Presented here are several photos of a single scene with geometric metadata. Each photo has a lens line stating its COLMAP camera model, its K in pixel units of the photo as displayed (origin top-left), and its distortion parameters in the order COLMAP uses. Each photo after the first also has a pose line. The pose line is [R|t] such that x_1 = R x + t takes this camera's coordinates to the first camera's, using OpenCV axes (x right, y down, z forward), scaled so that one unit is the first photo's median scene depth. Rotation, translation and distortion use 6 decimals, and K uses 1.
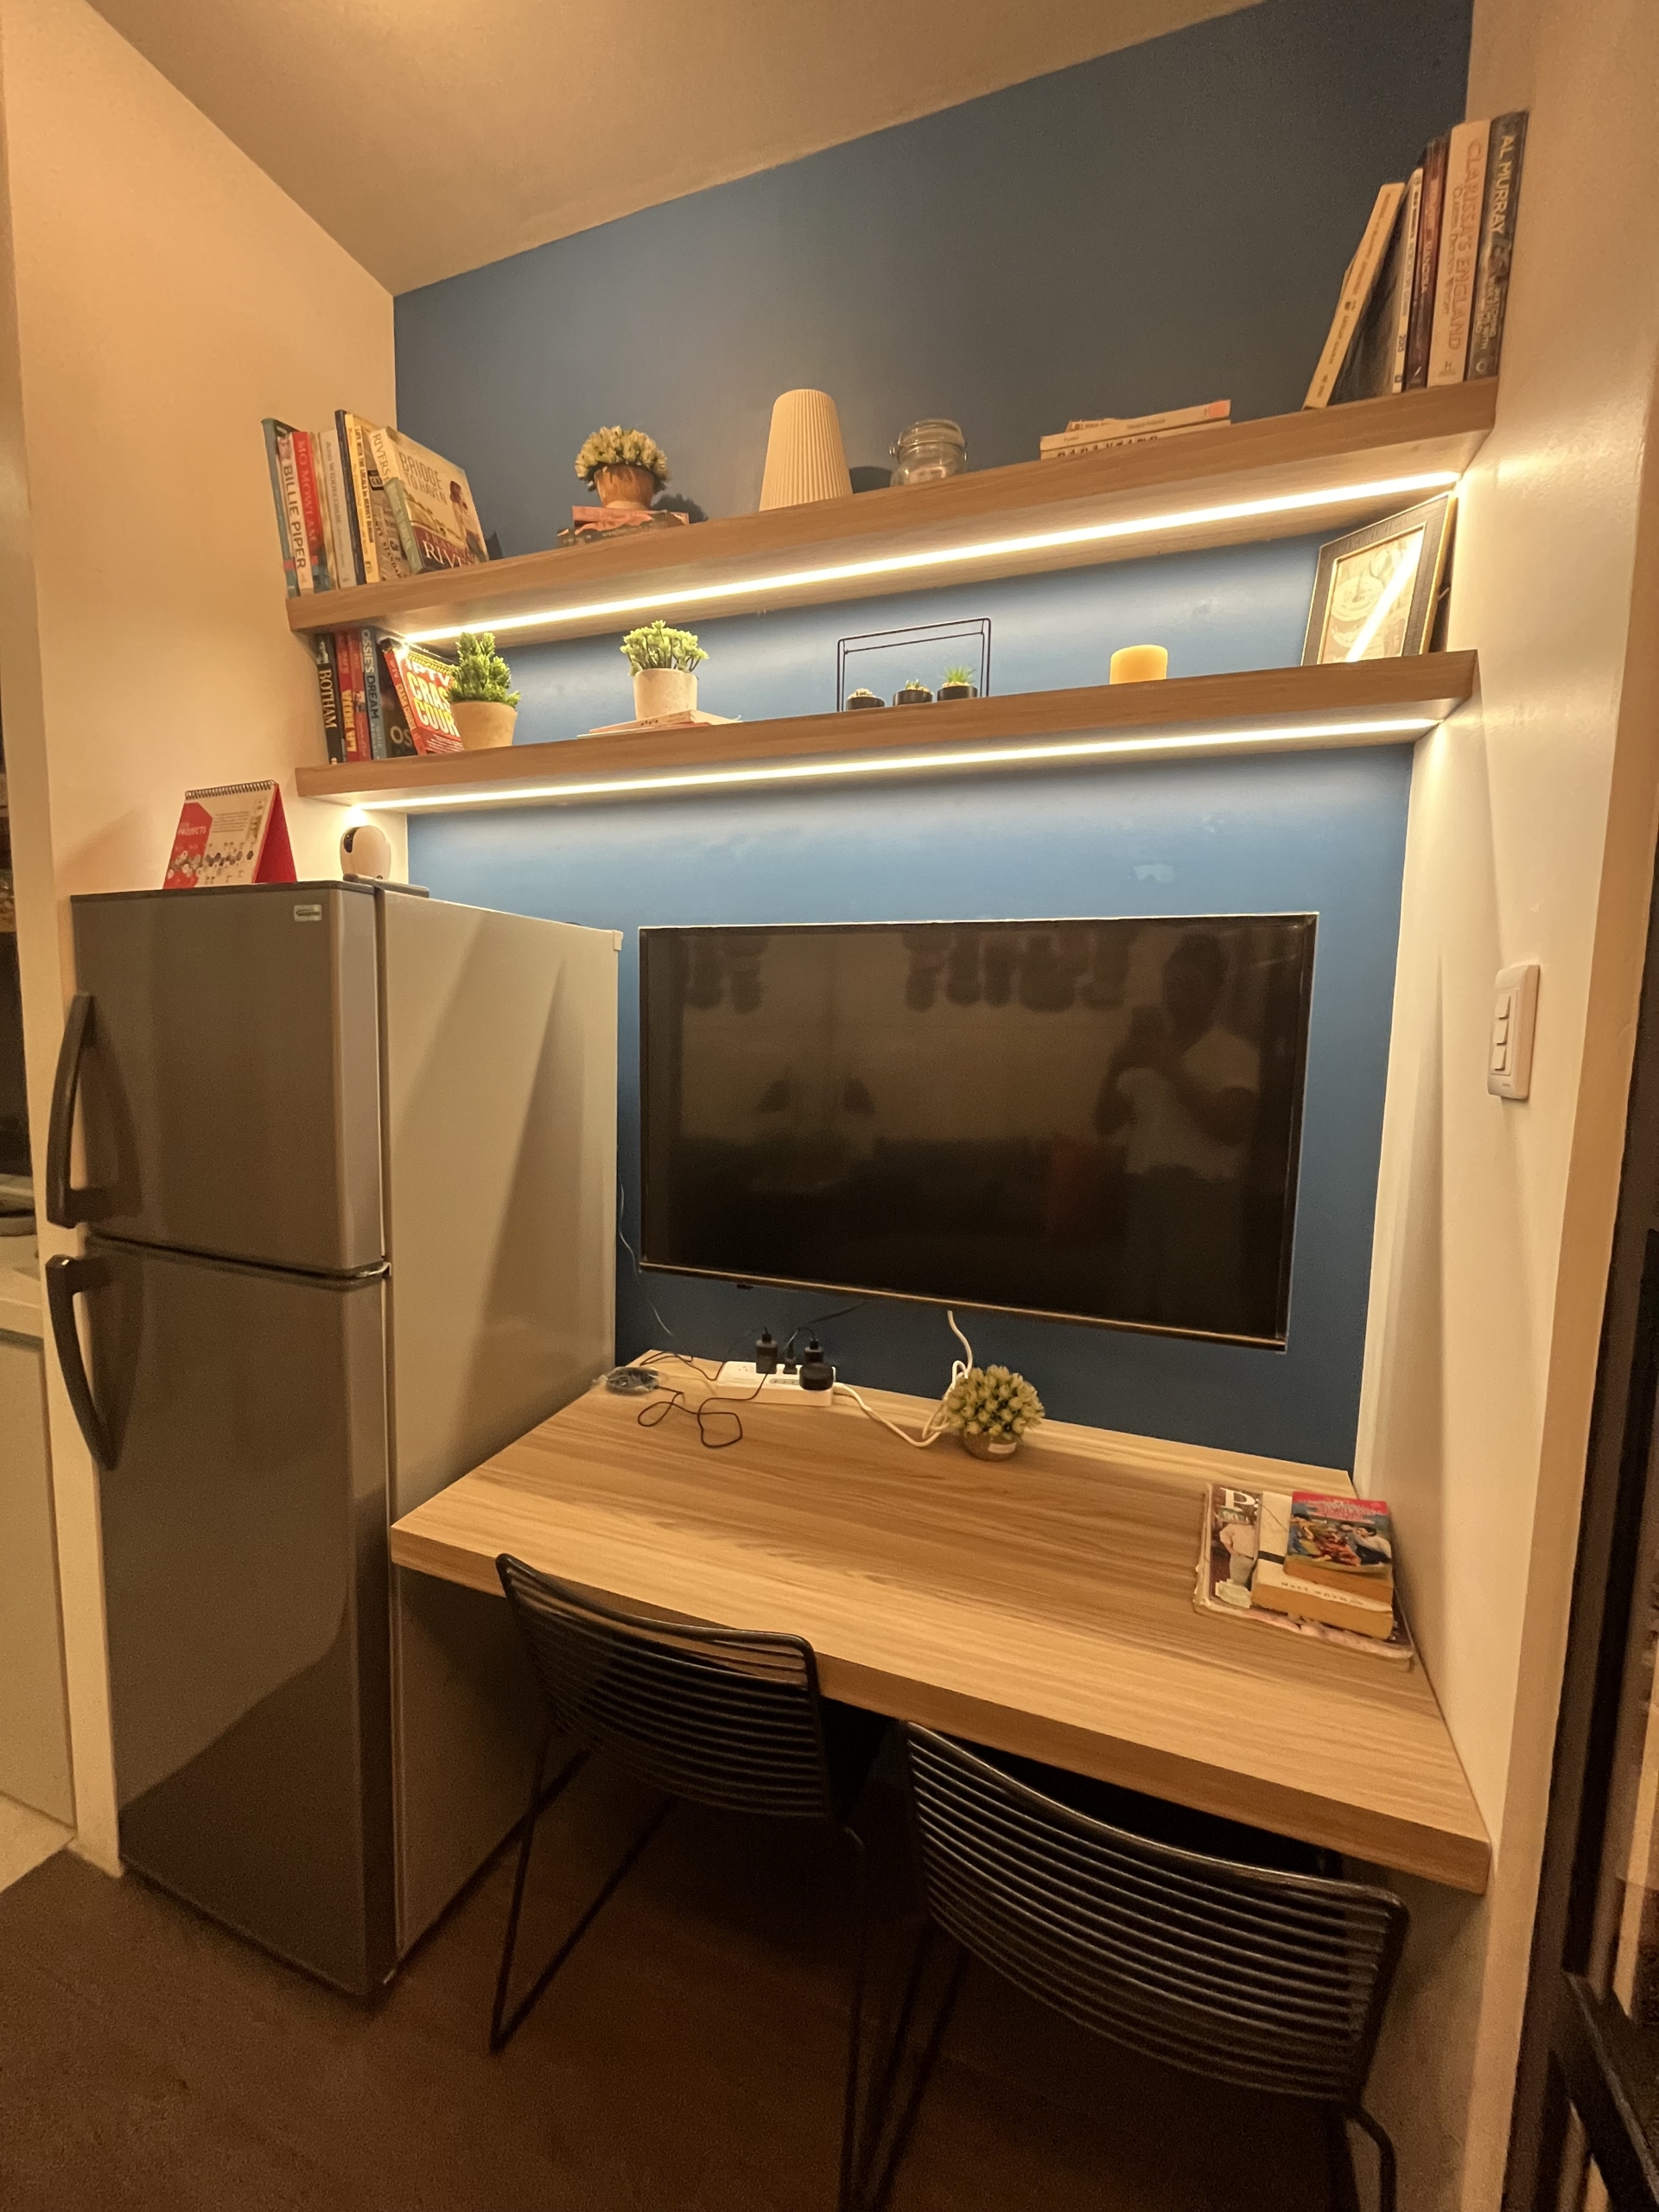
lens RADIAL K [[892.1, 0, 834.4], [0, 892.1, 1107.3], [0, 0, 1]] dist [0.000396, 0.000026]
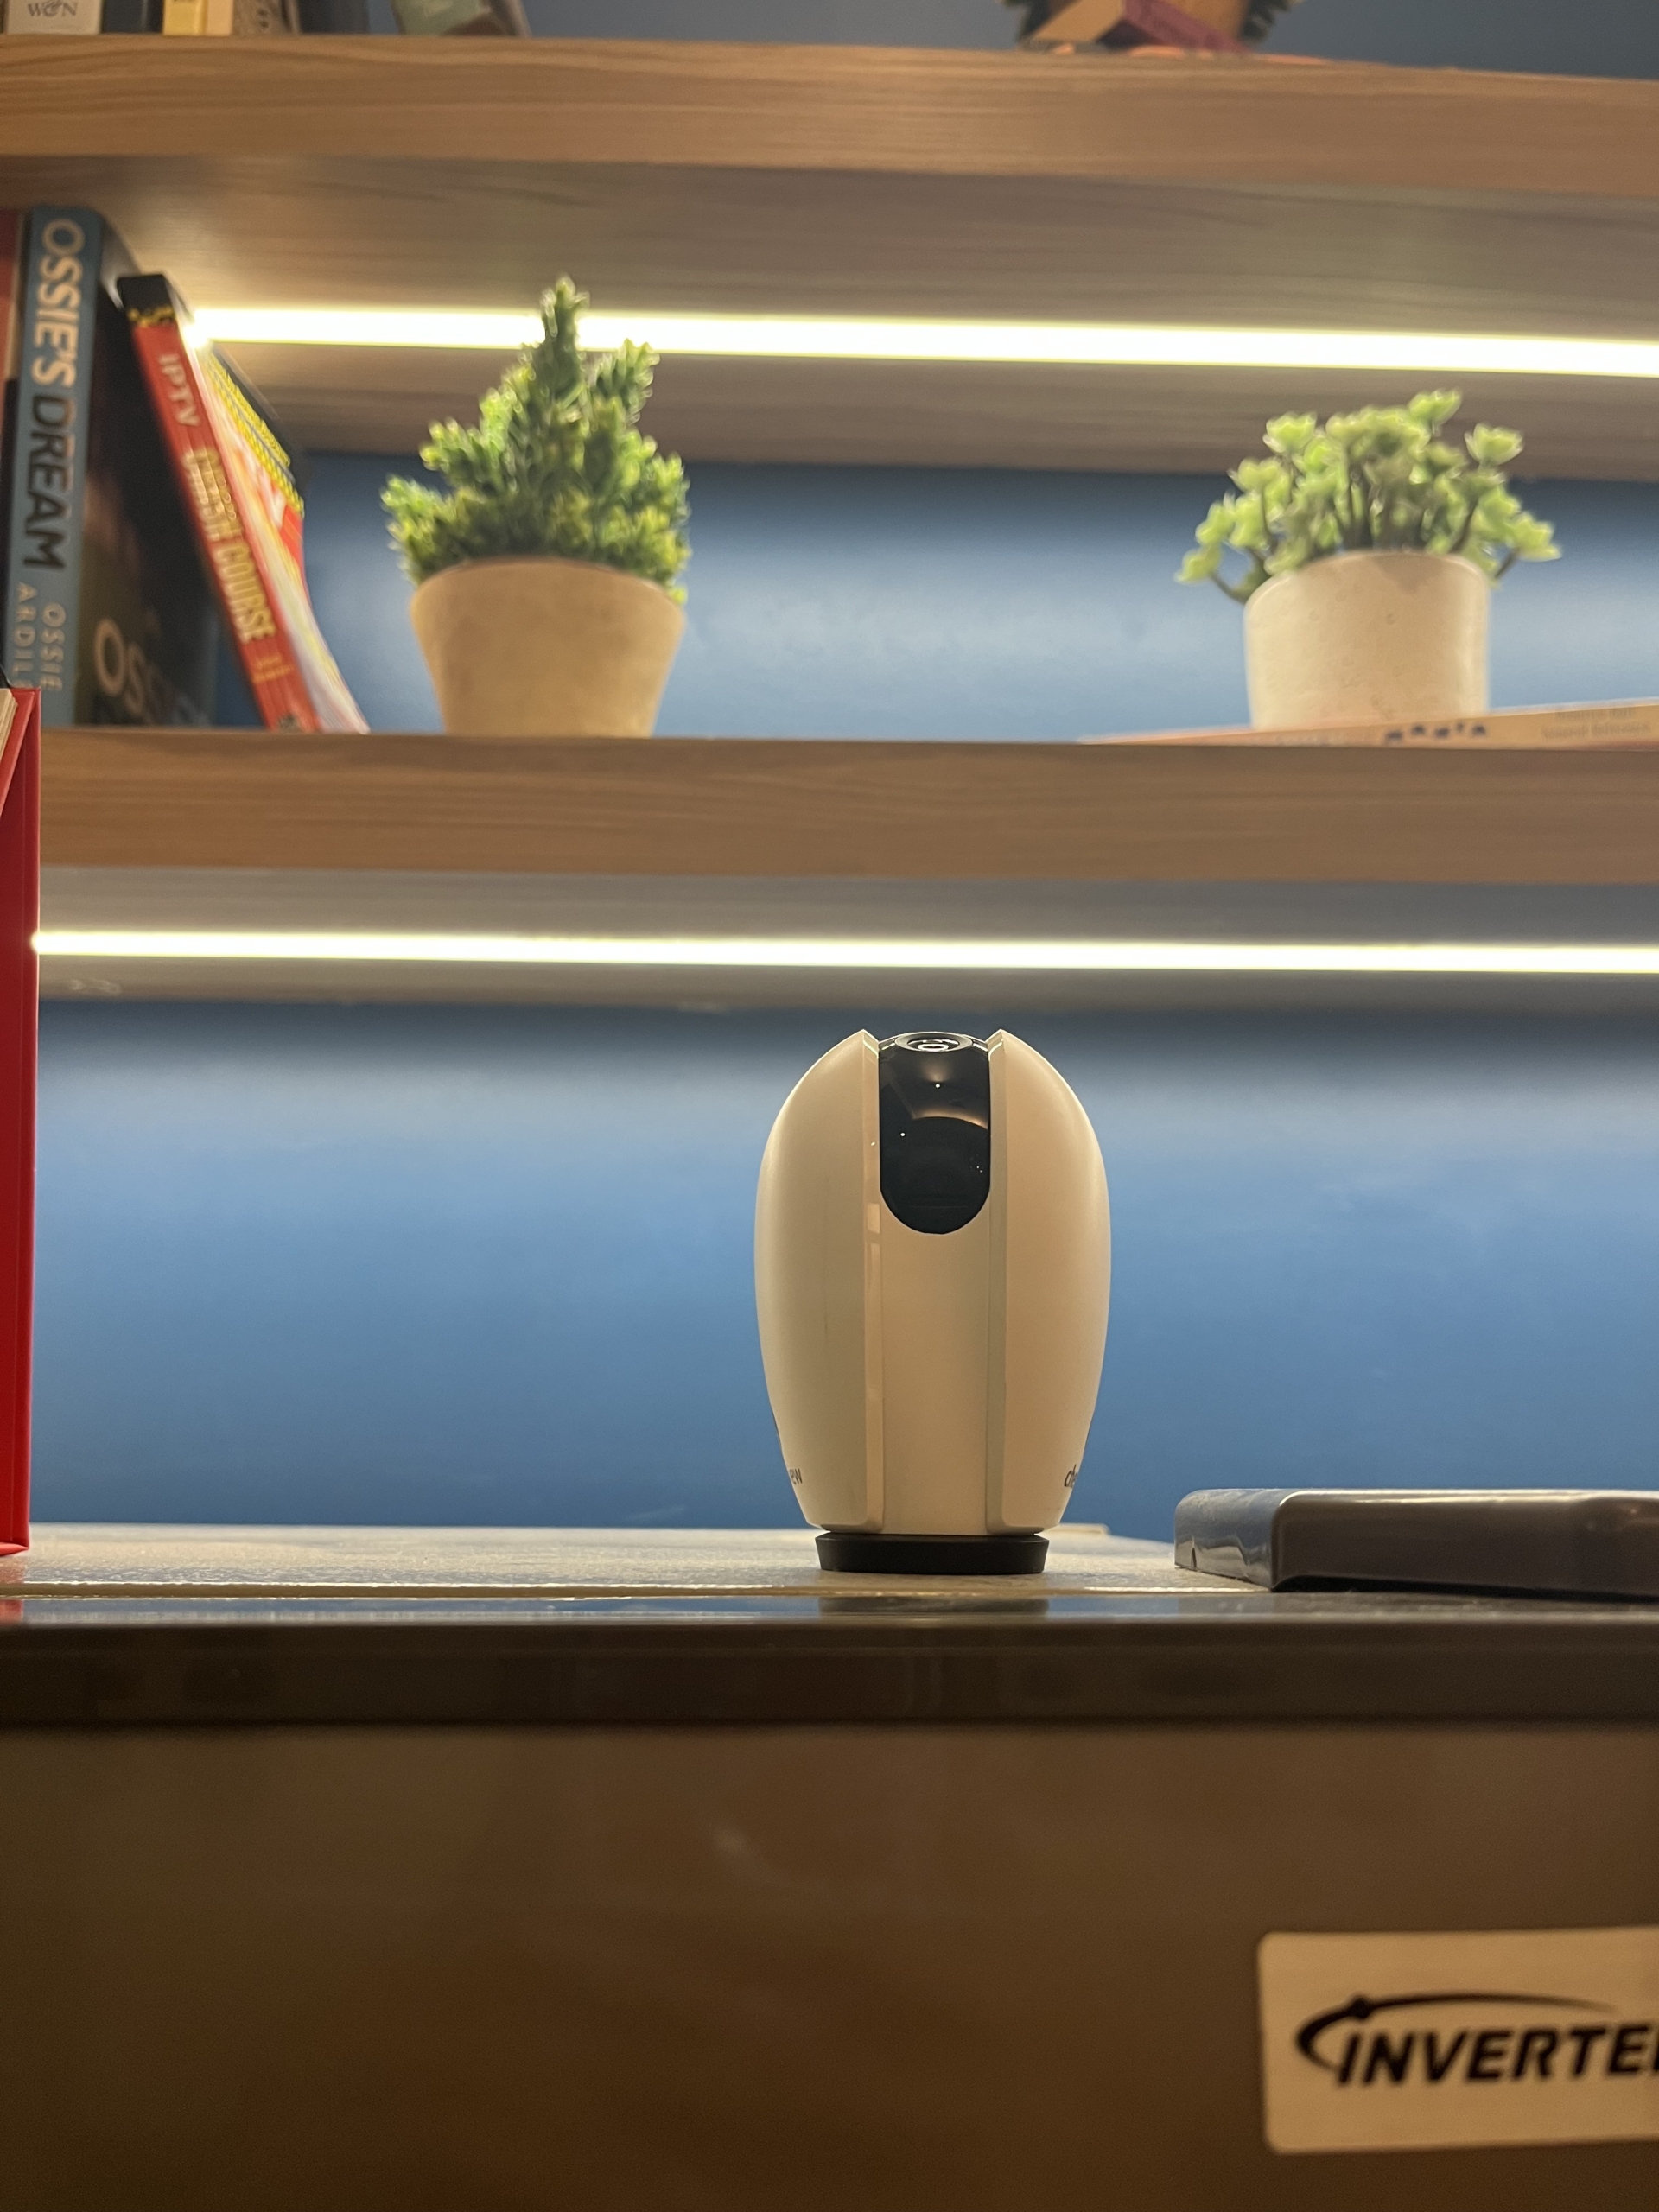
lens RADIAL K [[1685.7, 0, 828.8], [0, 1685.7, 1105.7], [0, 0, 1]] dist [-0.003099, -0.001686]
pose [[0.926506, 0.061672, 0.371192, -0.489089], [0.058690, 0.950719, -0.304449, -0.176634], [-0.371675, 0.303859, 0.877227, 0.616487]]
